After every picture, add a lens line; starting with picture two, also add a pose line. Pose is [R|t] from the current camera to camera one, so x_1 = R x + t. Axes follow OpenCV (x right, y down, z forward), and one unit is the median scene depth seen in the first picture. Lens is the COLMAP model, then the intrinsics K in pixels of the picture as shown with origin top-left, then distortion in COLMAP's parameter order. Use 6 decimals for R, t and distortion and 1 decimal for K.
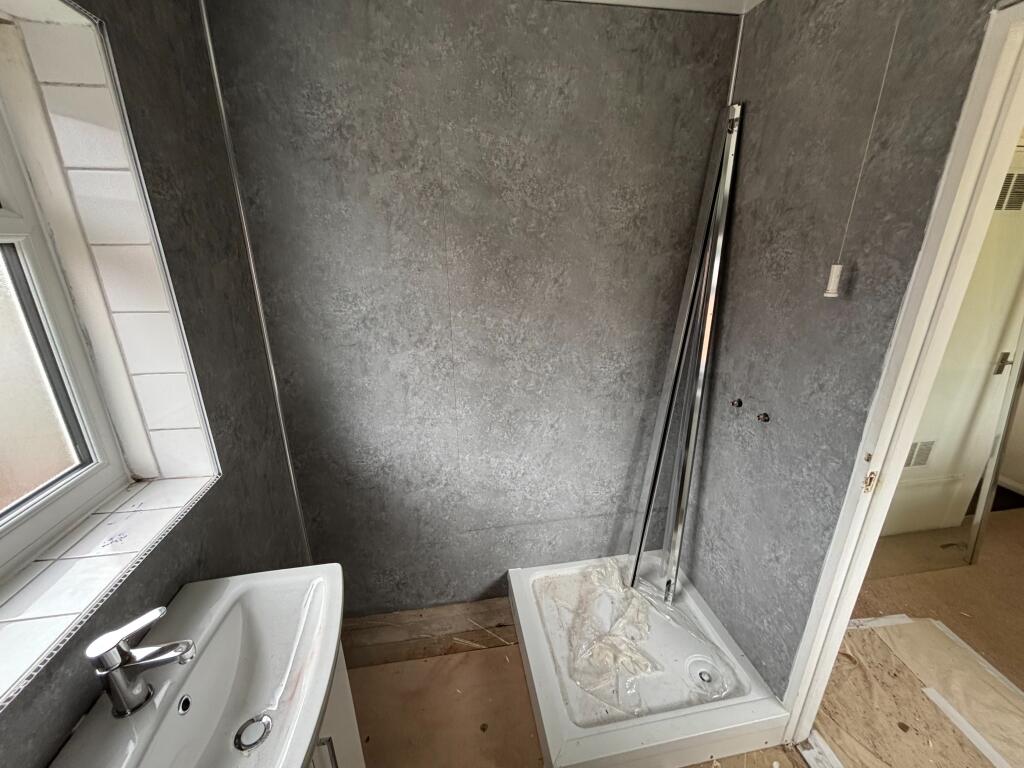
lens RADIAL K [[411.3, 0, 510.5], [0, 411.3, 385.3], [0, 0, 1]] dist [0.003490, -0.001059]
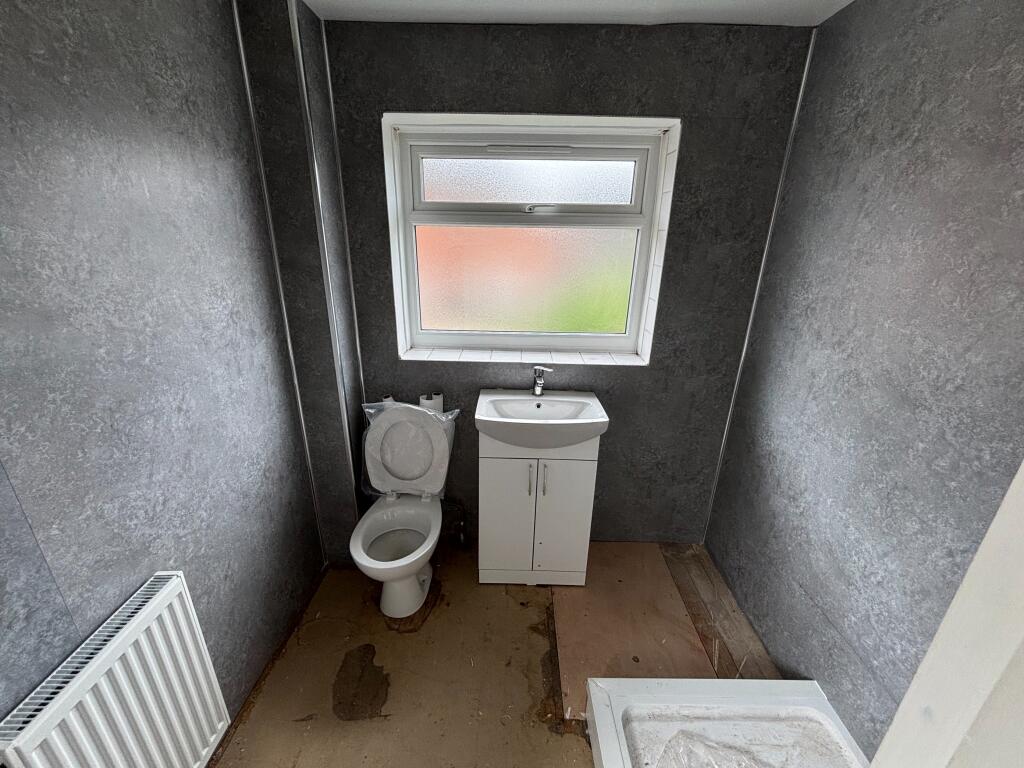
lens RADIAL K [[411.3, 0, 507.2], [0, 411.3, 382.2], [0, 0, 1]] dist [0.003490, -0.001059]
pose [[-0.187518, 0.332760, -0.924179, 0.728436], [-0.335576, 0.862557, 0.378662, -0.126317], [0.923161, 0.381139, -0.050079, 0.401146]]
